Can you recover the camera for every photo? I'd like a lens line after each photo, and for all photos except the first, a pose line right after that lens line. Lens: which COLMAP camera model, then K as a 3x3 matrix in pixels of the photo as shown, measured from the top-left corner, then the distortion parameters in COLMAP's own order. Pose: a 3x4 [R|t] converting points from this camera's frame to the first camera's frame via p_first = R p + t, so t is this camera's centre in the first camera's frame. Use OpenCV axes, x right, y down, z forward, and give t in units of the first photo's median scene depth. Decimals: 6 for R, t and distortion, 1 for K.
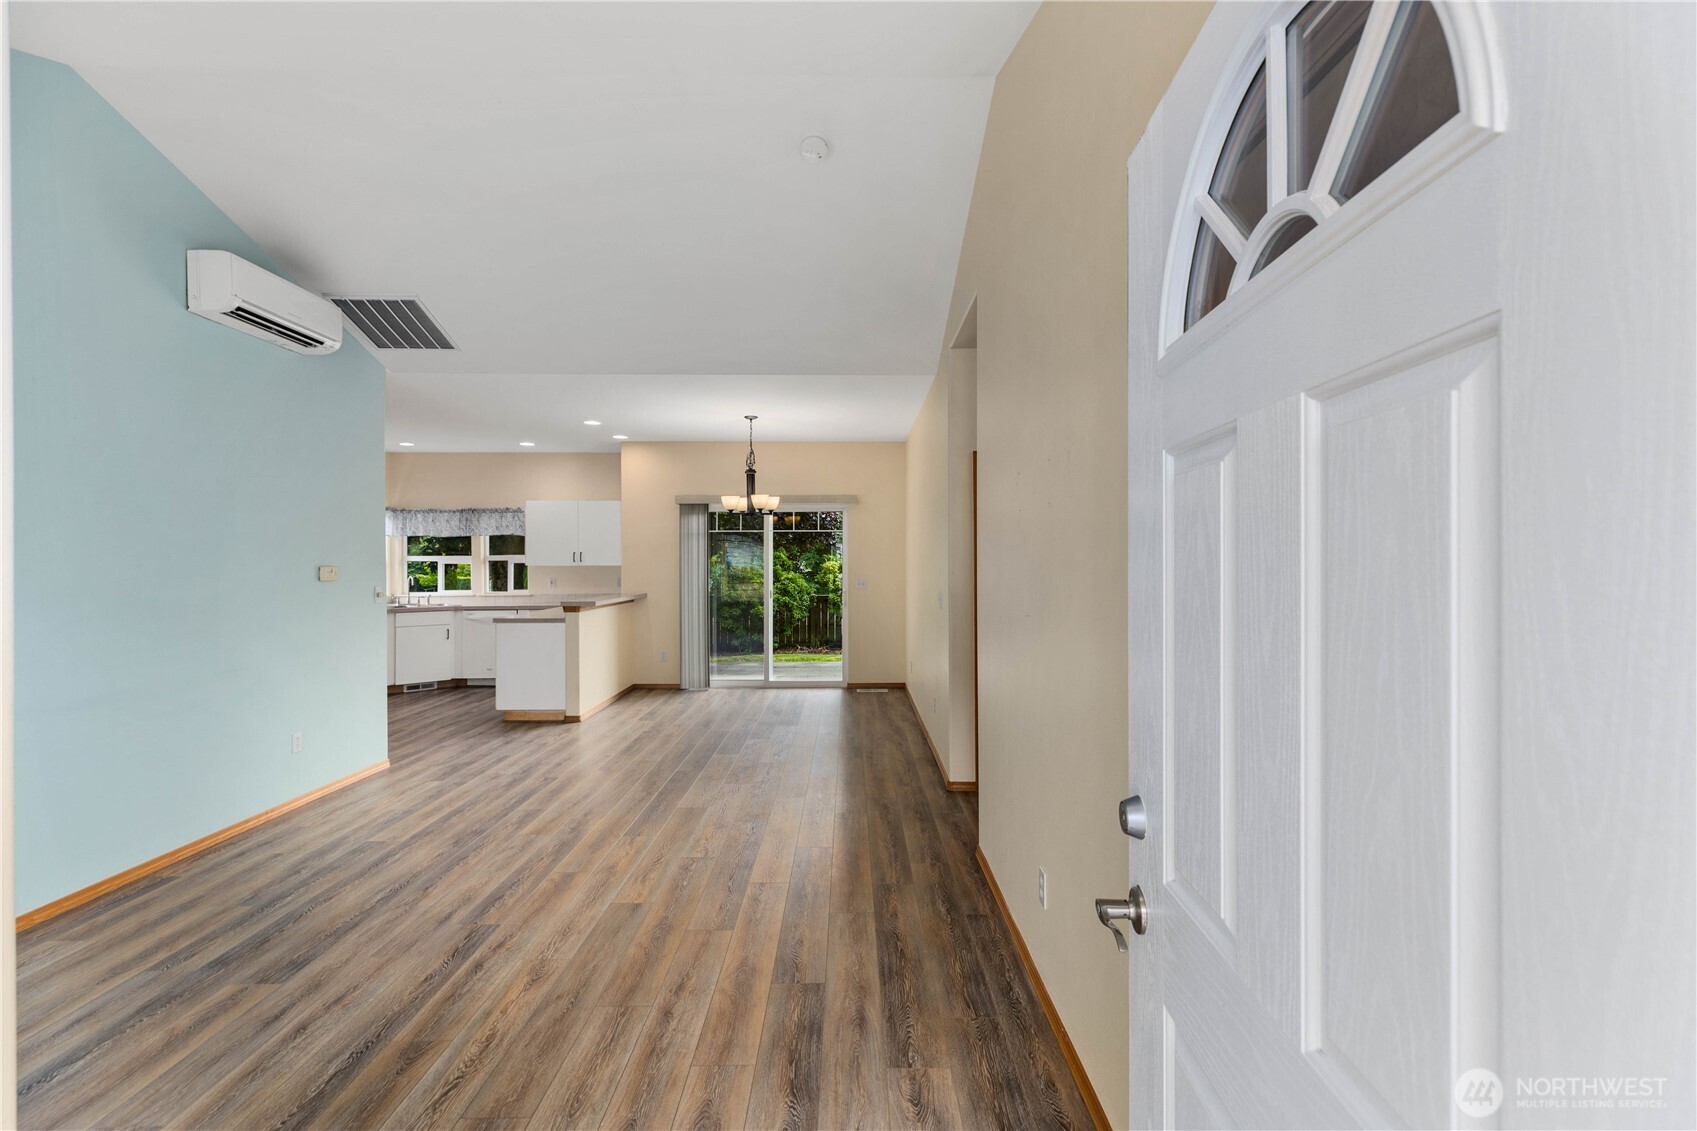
lens RADIAL K [[759.2, 0, 853.1], [0, 759.2, 561.4], [0, 0, 1]] dist [0.008570, -0.000551]
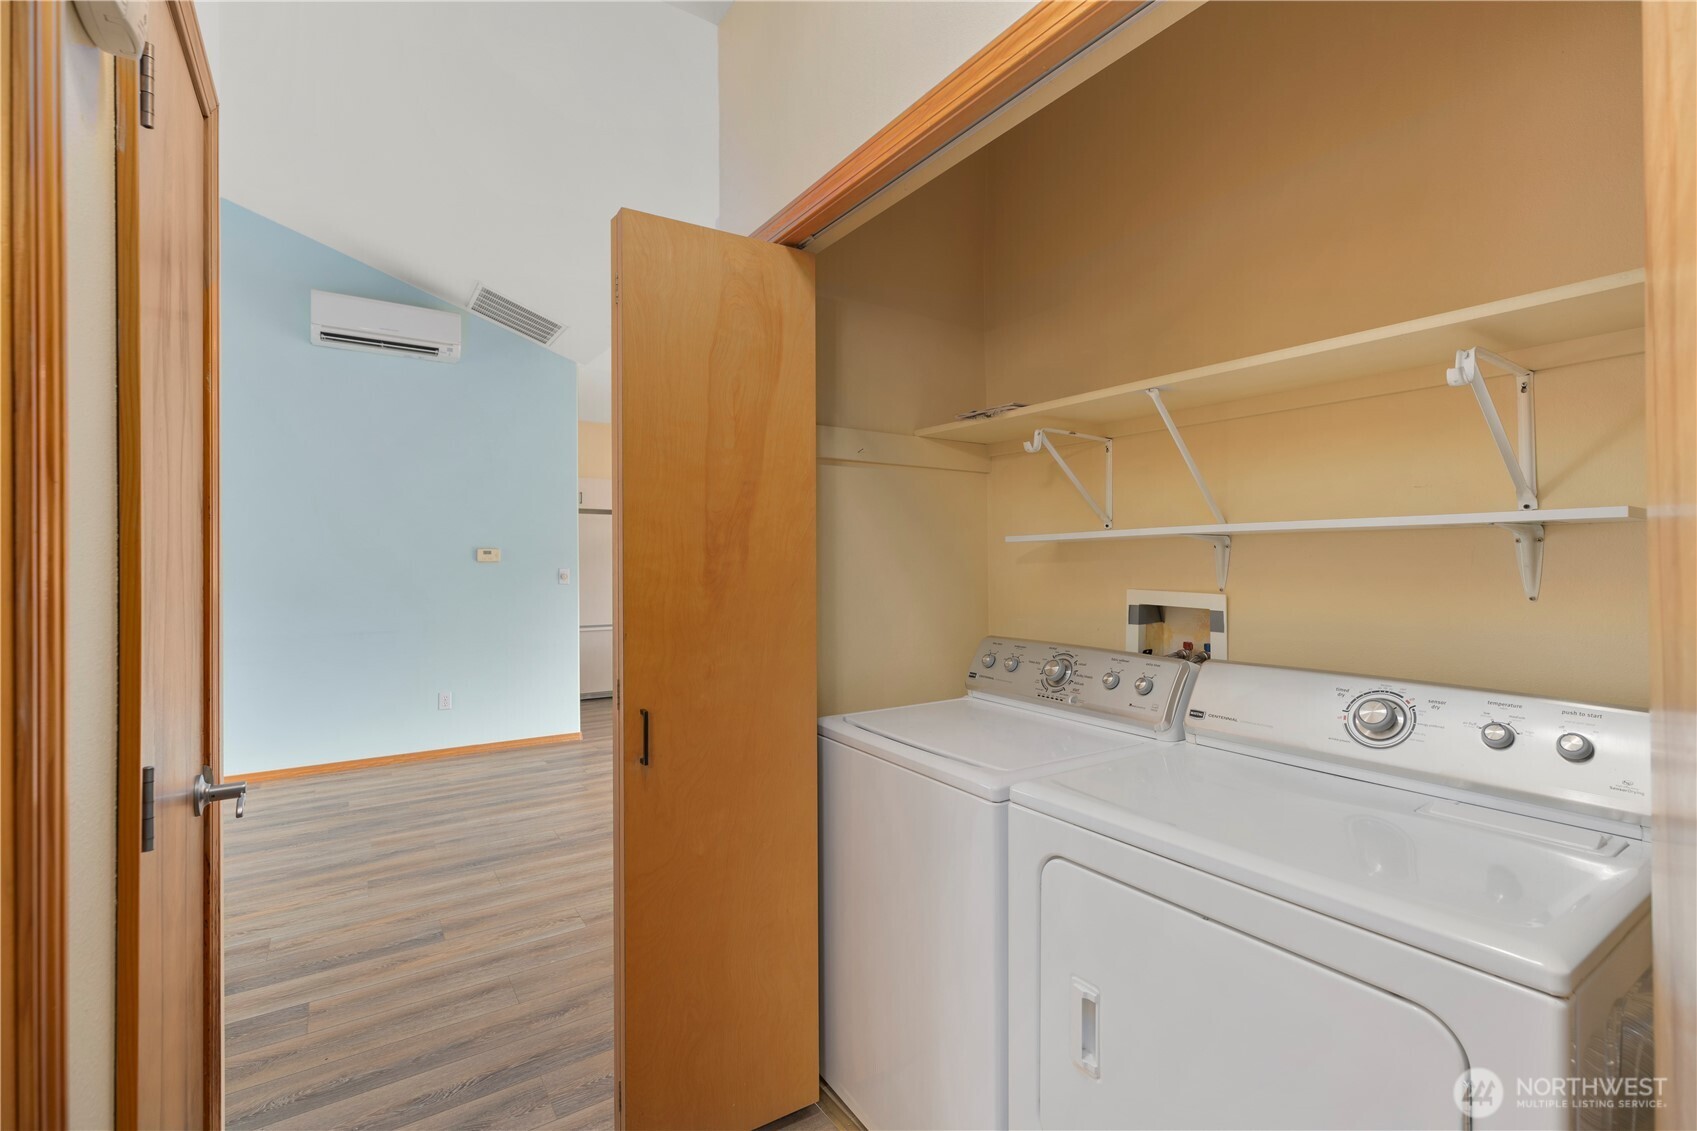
lens RADIAL K [[759.2, 0, 851.7], [0, 759.2, 563.2], [0, 0, 1]] dist [0.008570, -0.000551]
pose [[0.556101, 0.003872, -0.831106, 0.779228], [-0.001148, 0.999992, 0.003891, 0.033735], [0.831114, -0.001210, 0.556101, 1.202033]]
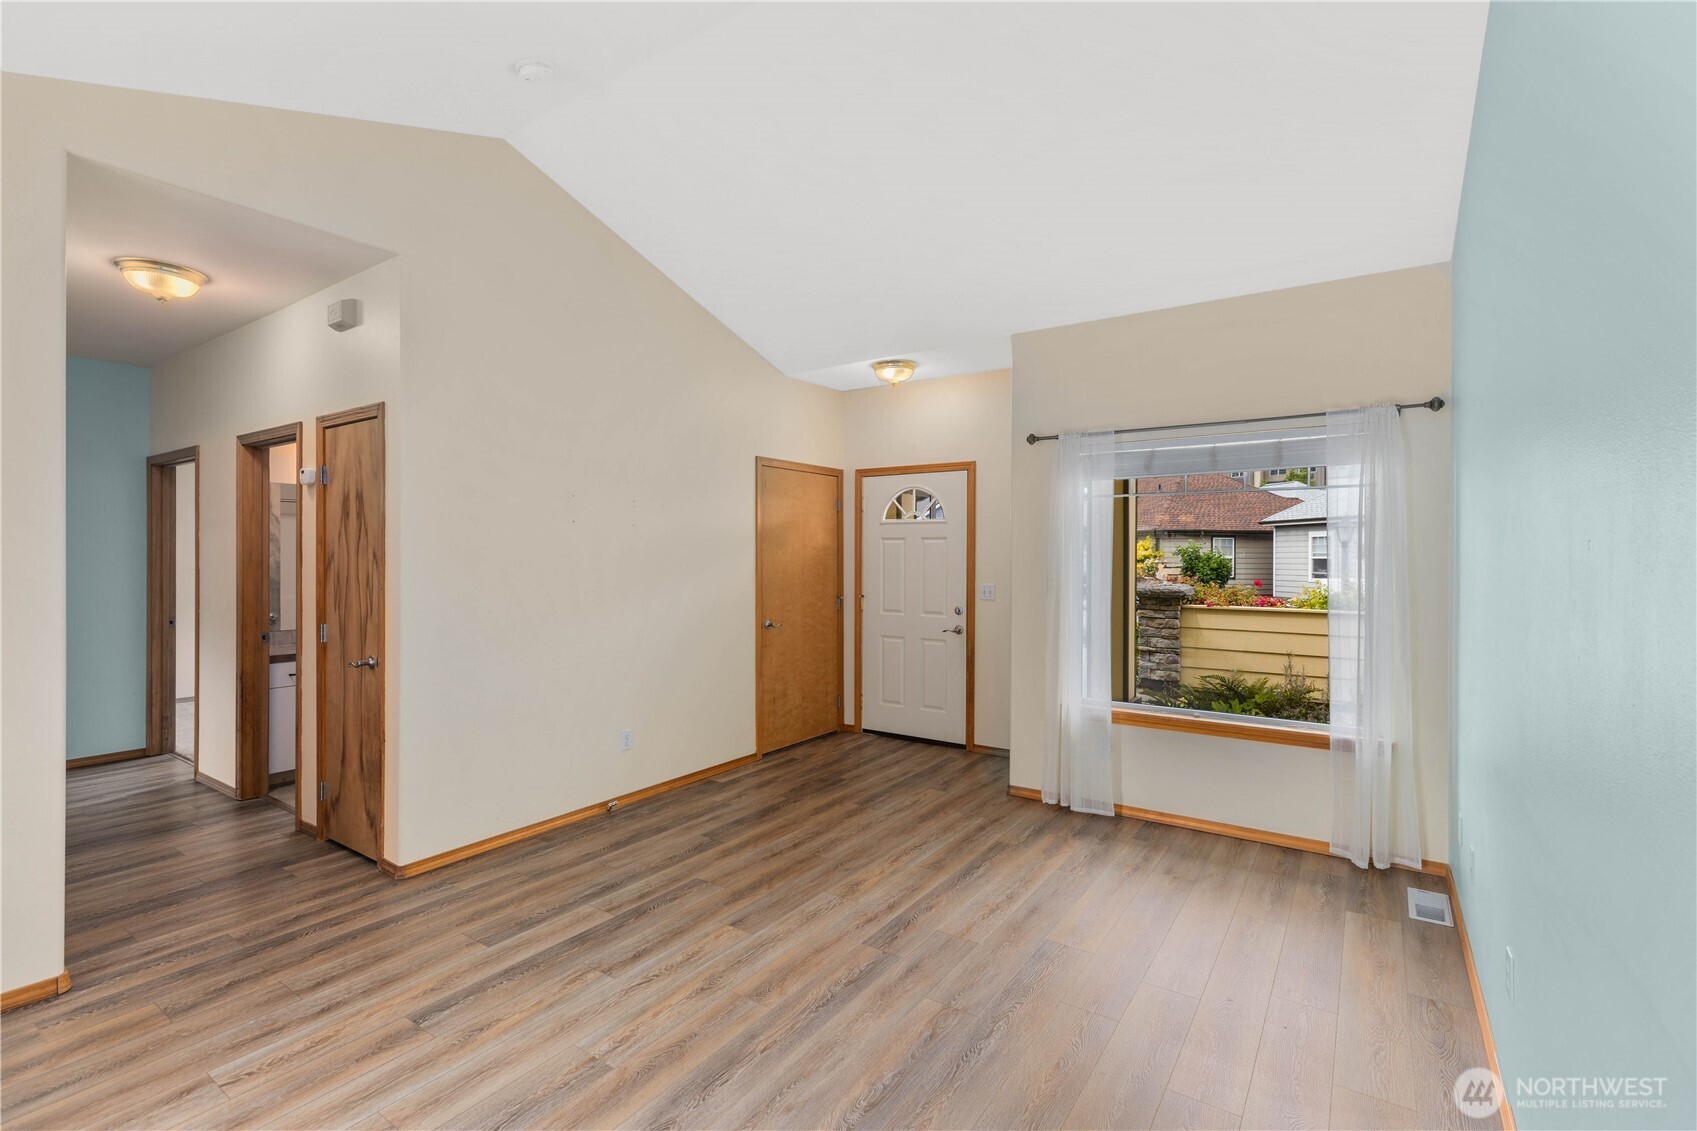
lens RADIAL K [[759.2, 0, 855.4], [0, 759.2, 553.7], [0, 0, 1]] dist [0.008570, -0.000551]
pose [[-0.822974, 0.005183, 0.568056, -0.922181], [0.000983, 0.999970, -0.007700, 0.004302], [-0.568078, -0.005779, -0.822954, 1.655364]]
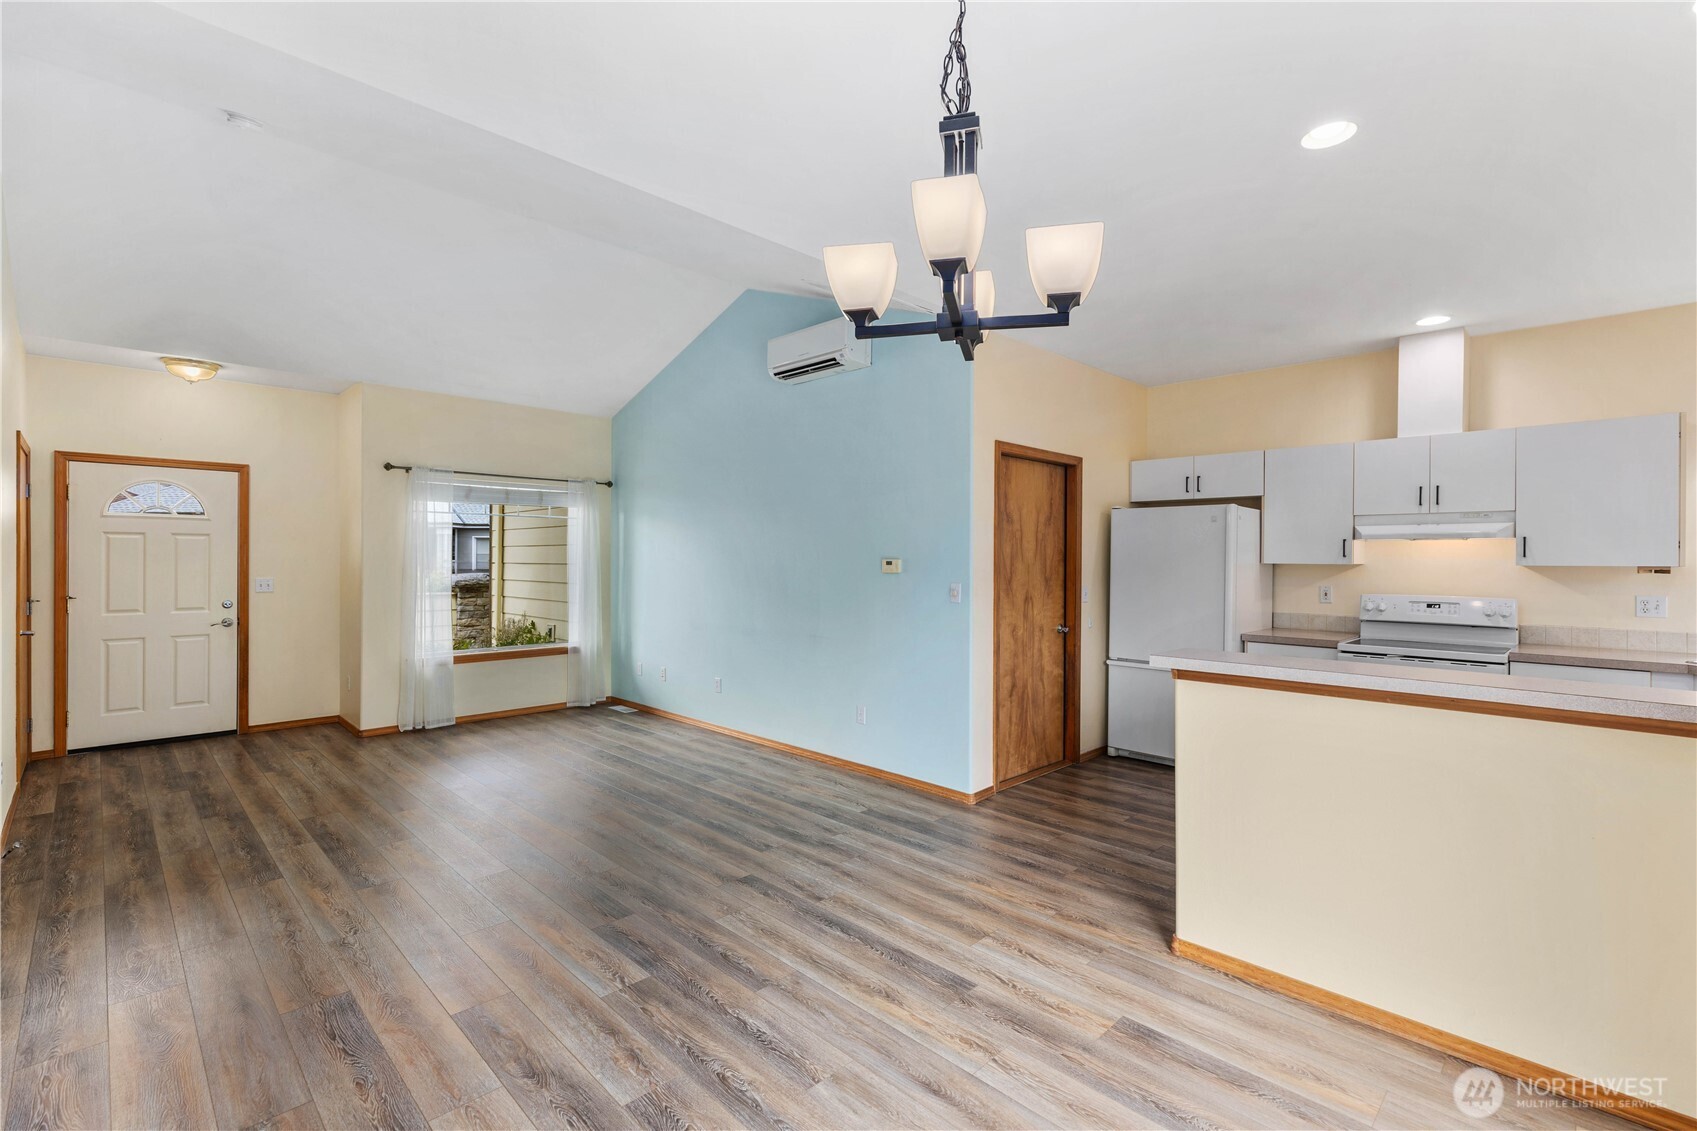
lens RADIAL K [[759.2, 0, 857.1], [0, 759.2, 563.6], [0, 0, 1]] dist [0.008570, -0.000551]
pose [[-0.711841, 0.006821, -0.702308, 0.083383], [-0.000141, 0.999951, 0.009855, 0.004576], [0.702341, 0.007114, -0.711805, 2.464868]]
